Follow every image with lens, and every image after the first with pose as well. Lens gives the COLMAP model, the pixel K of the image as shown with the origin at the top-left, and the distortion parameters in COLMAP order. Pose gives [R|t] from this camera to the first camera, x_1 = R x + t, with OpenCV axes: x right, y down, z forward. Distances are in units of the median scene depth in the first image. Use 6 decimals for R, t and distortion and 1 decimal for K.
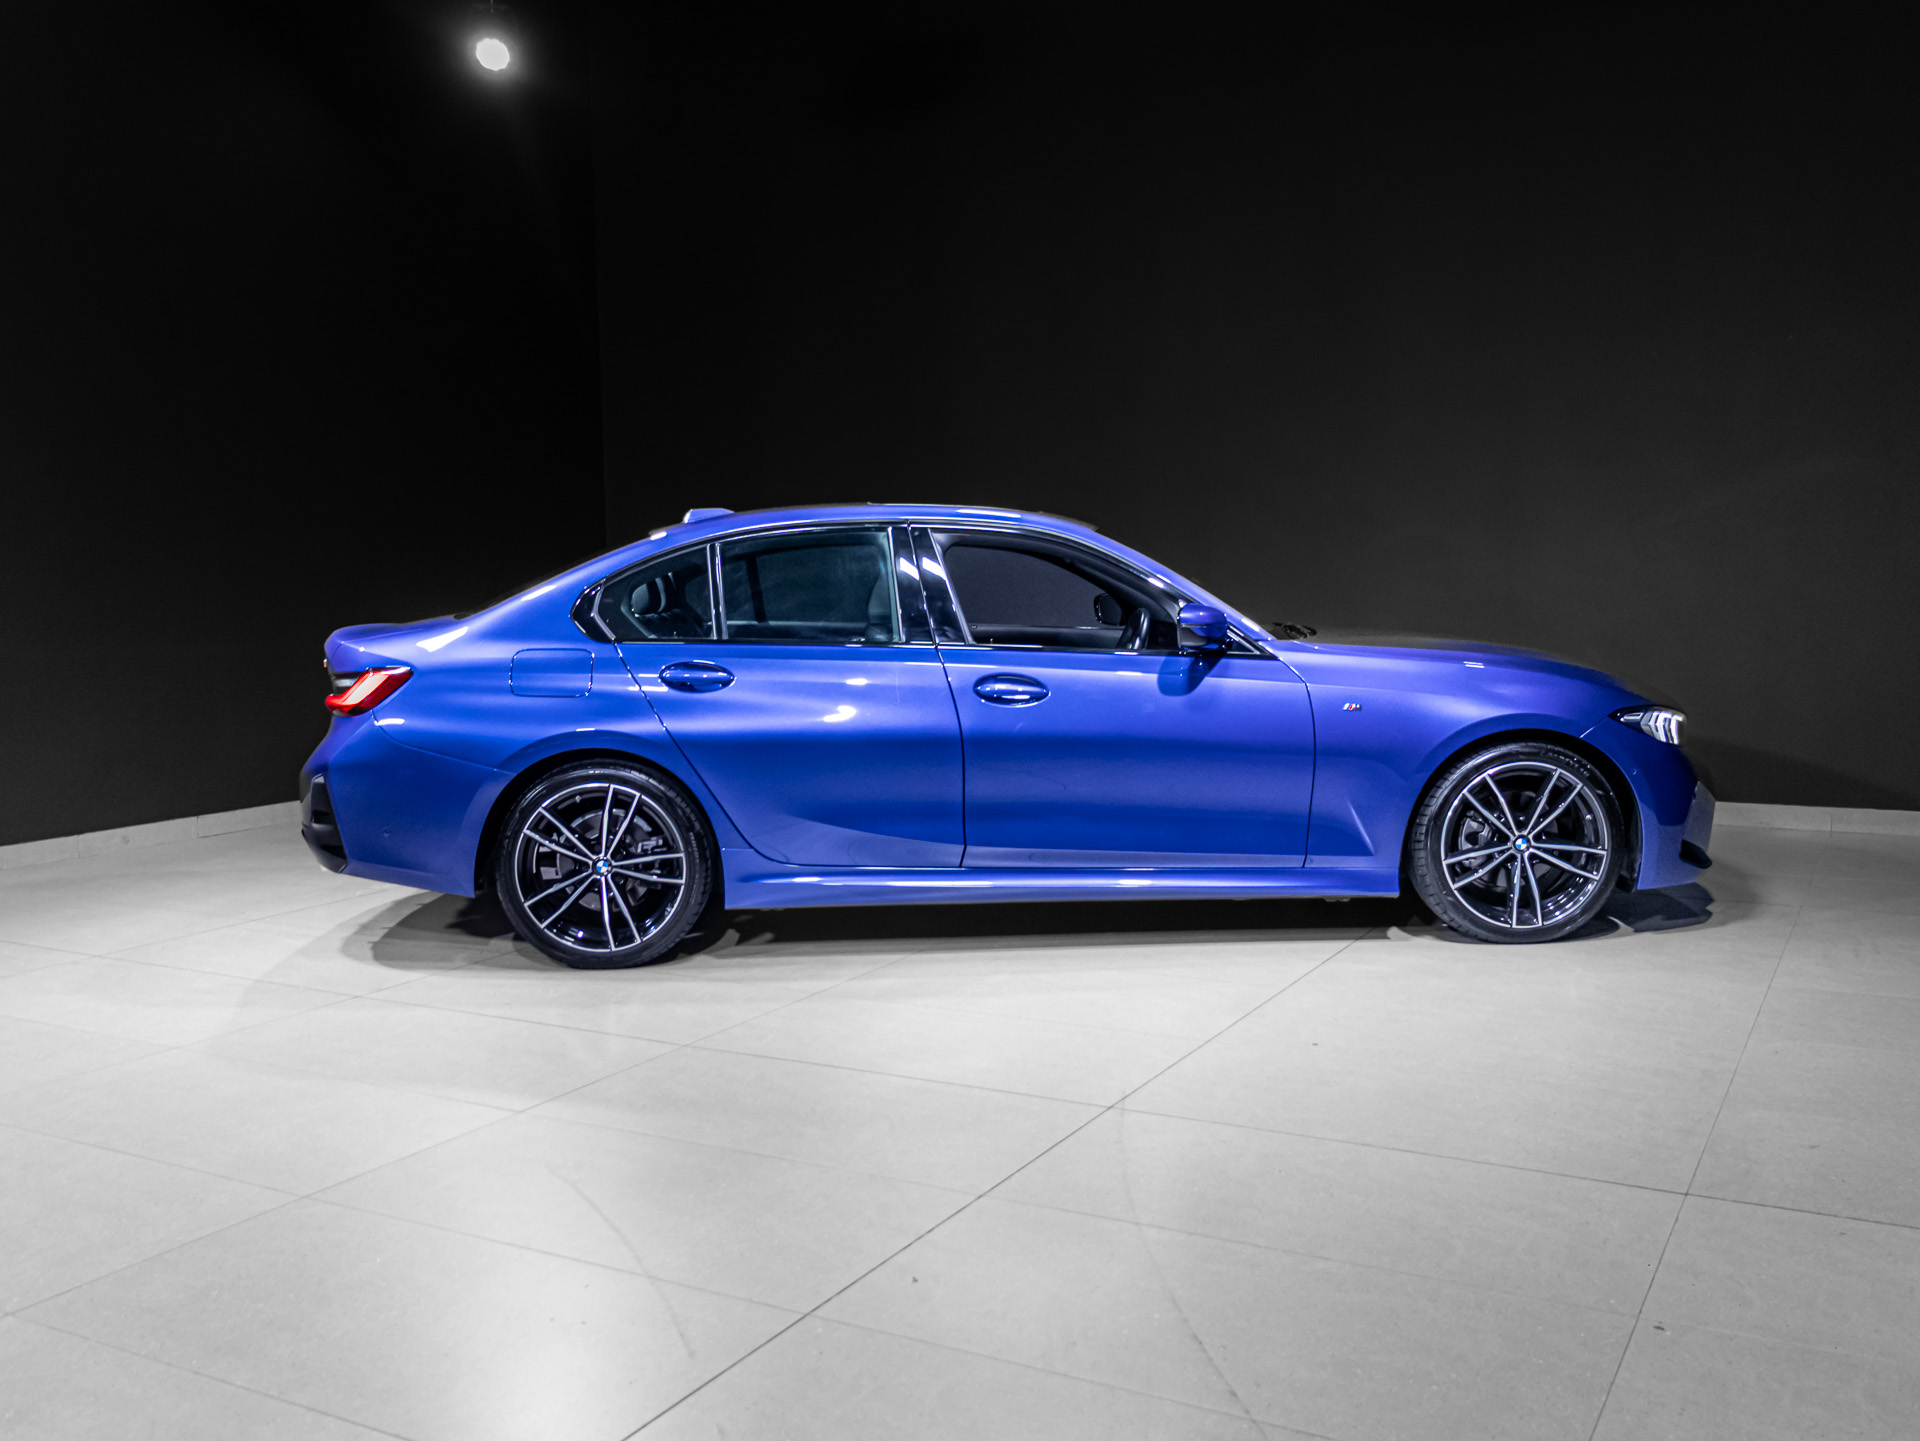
lens RADIAL K [[1743.3, 0, 998.2], [0, 1743.3, 736.9], [0, 0, 1]] dist [0.006621, 0.000000]
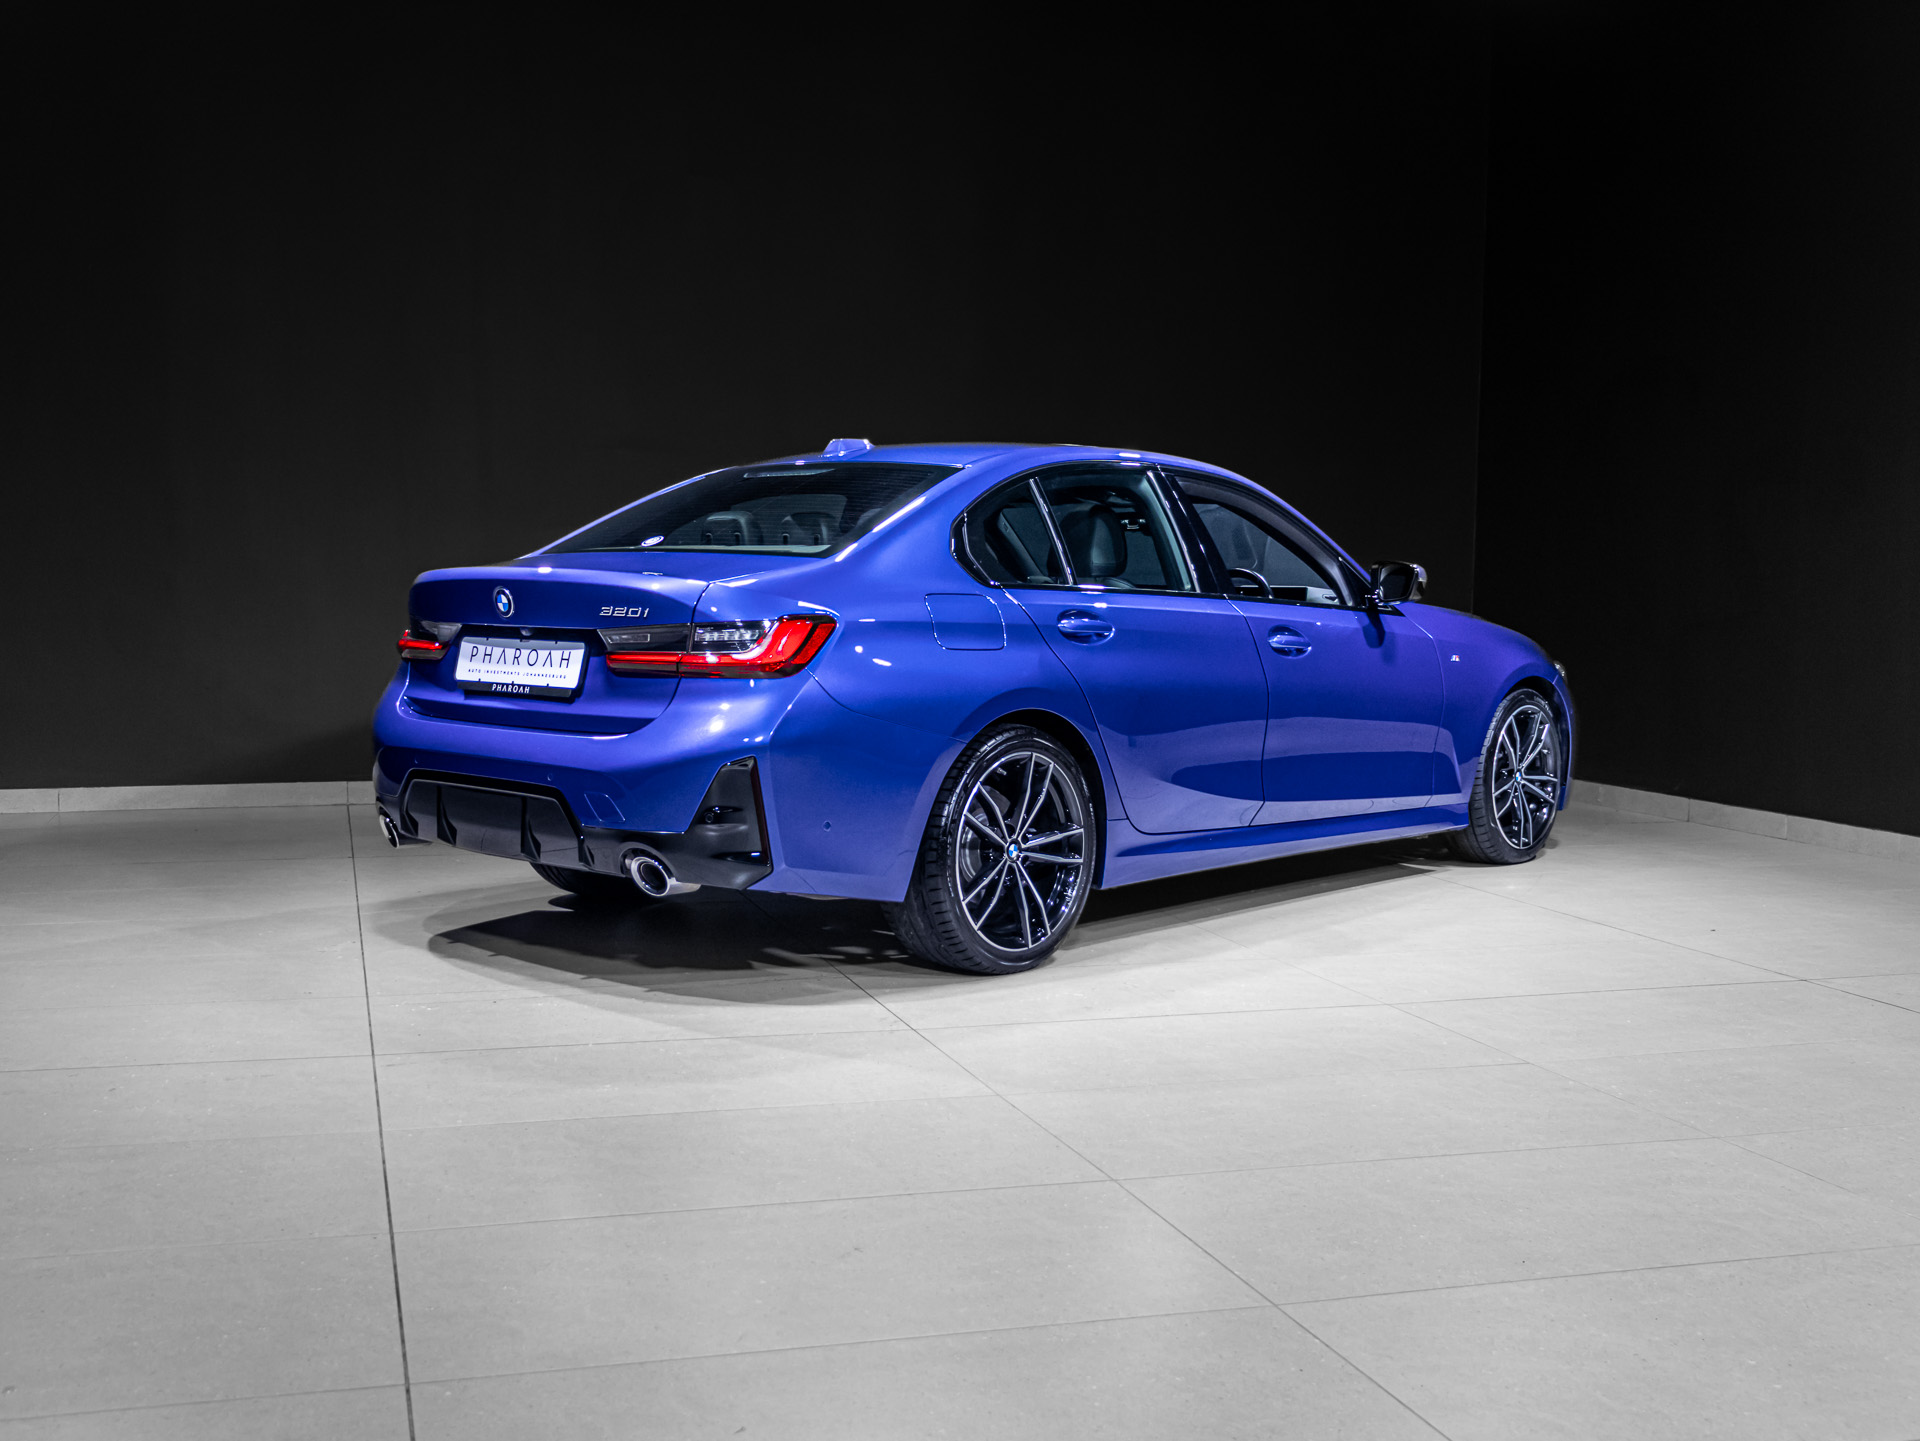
lens RADIAL K [[2013.5, 0, 897.9], [0, 2013.5, 712.4], [0, 0, 1]] dist [-0.011174, 0.000000]
pose [[0.707769, -0.022656, 0.706081, -0.954154], [0.044621, 0.998924, -0.012675, 0.016878], [-0.705033, 0.040477, 0.708018, 0.341181]]
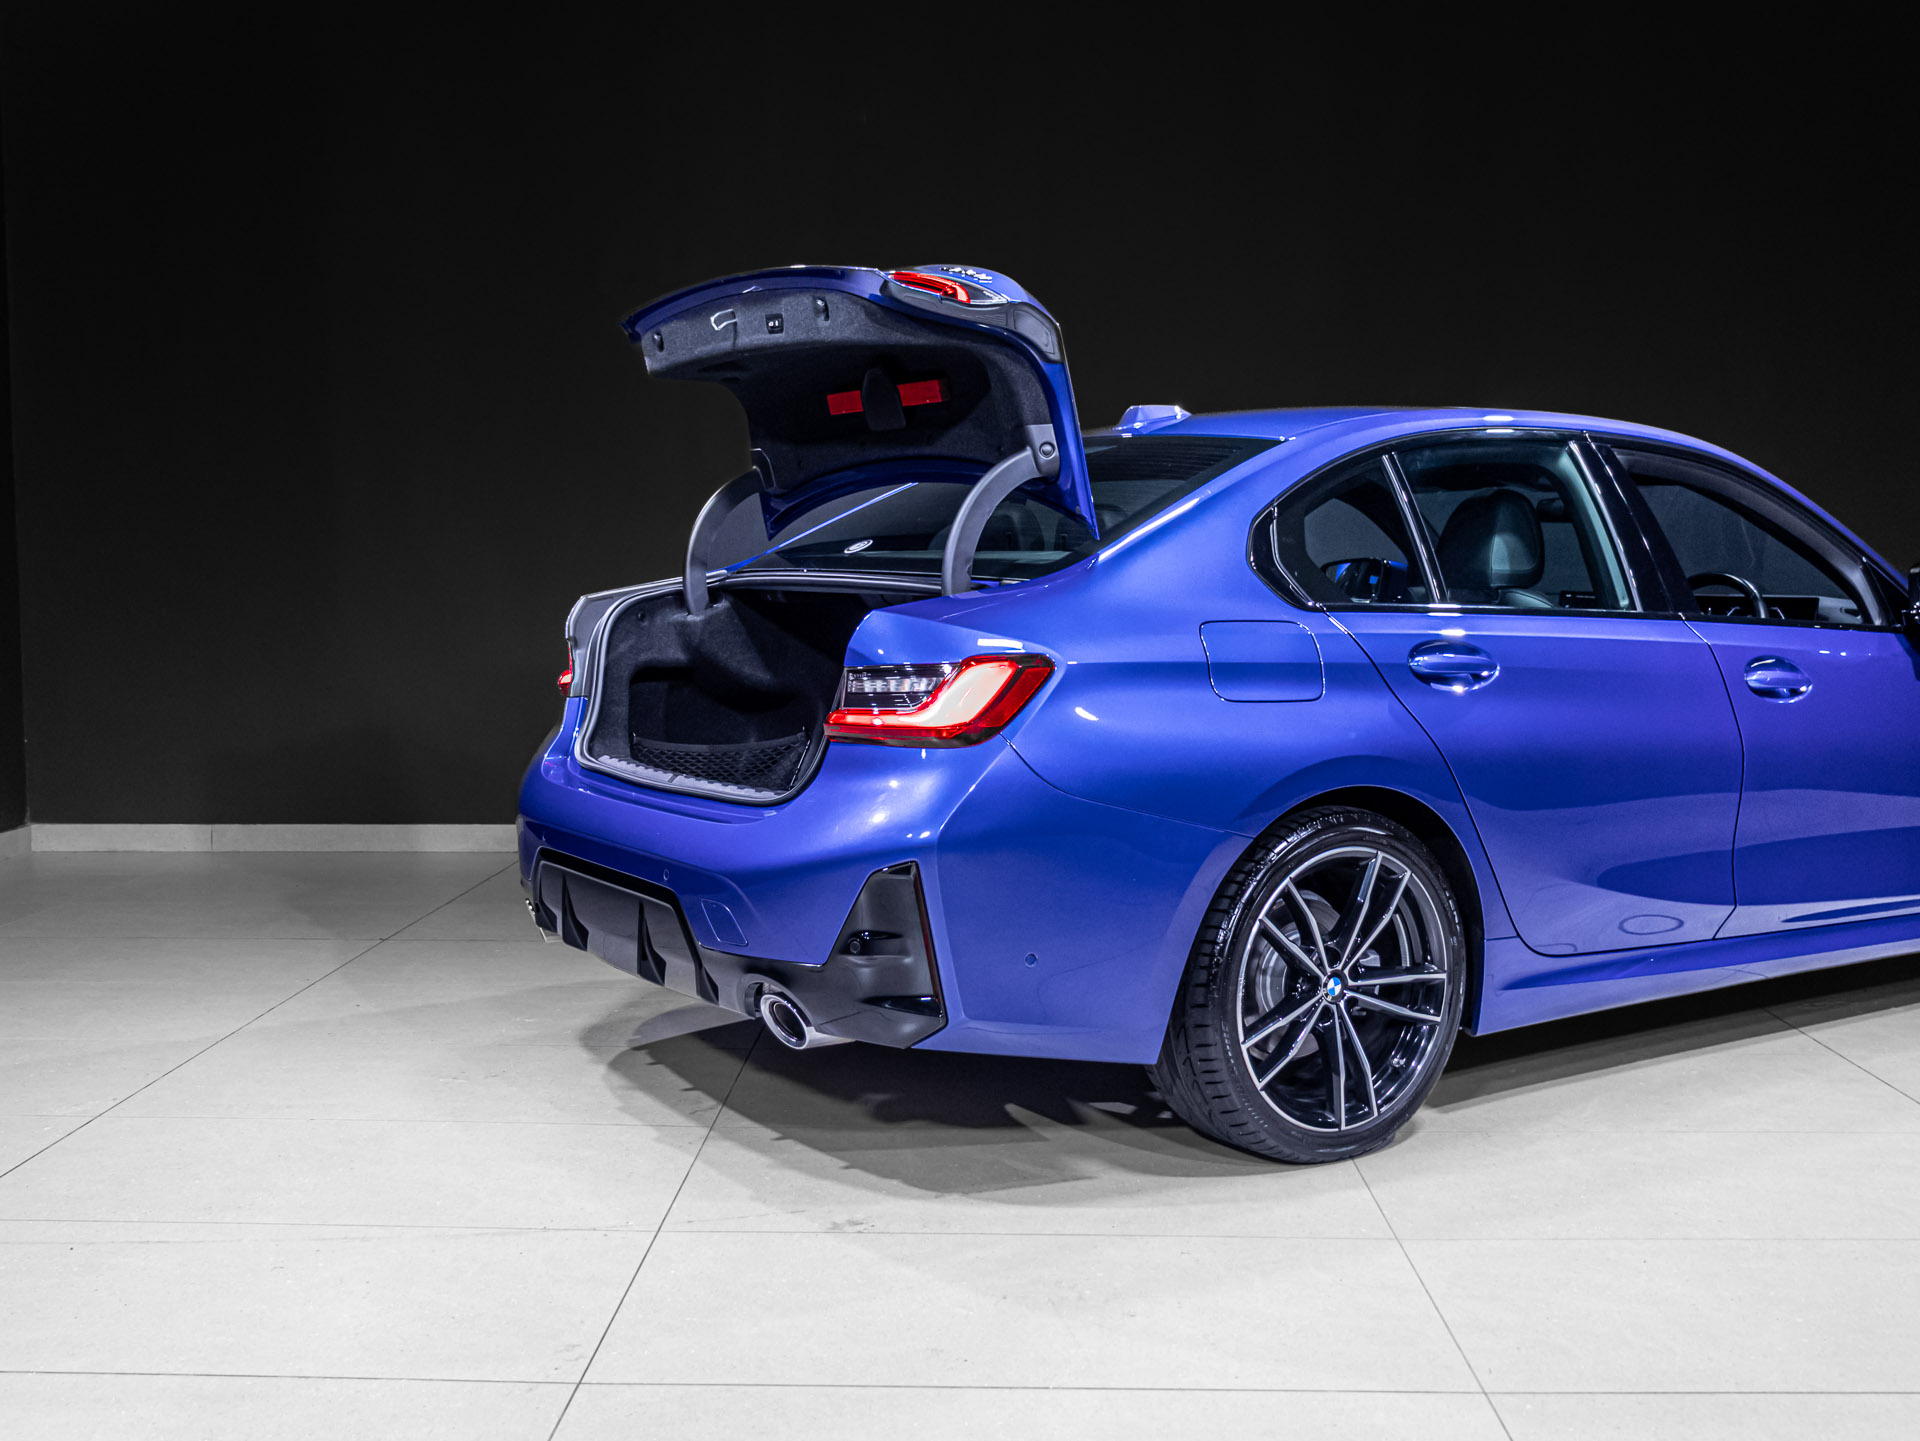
lens RADIAL K [[2013.5, 0, 958.2], [0, 2013.5, 709.9], [0, 0, 1]] dist [-0.011174, 0.000000]
pose [[0.852808, -0.018963, 0.521880, -0.692042], [0.030269, 0.999455, -0.013147, -0.014785], [-0.521346, 0.027008, 0.852918, 0.475329]]
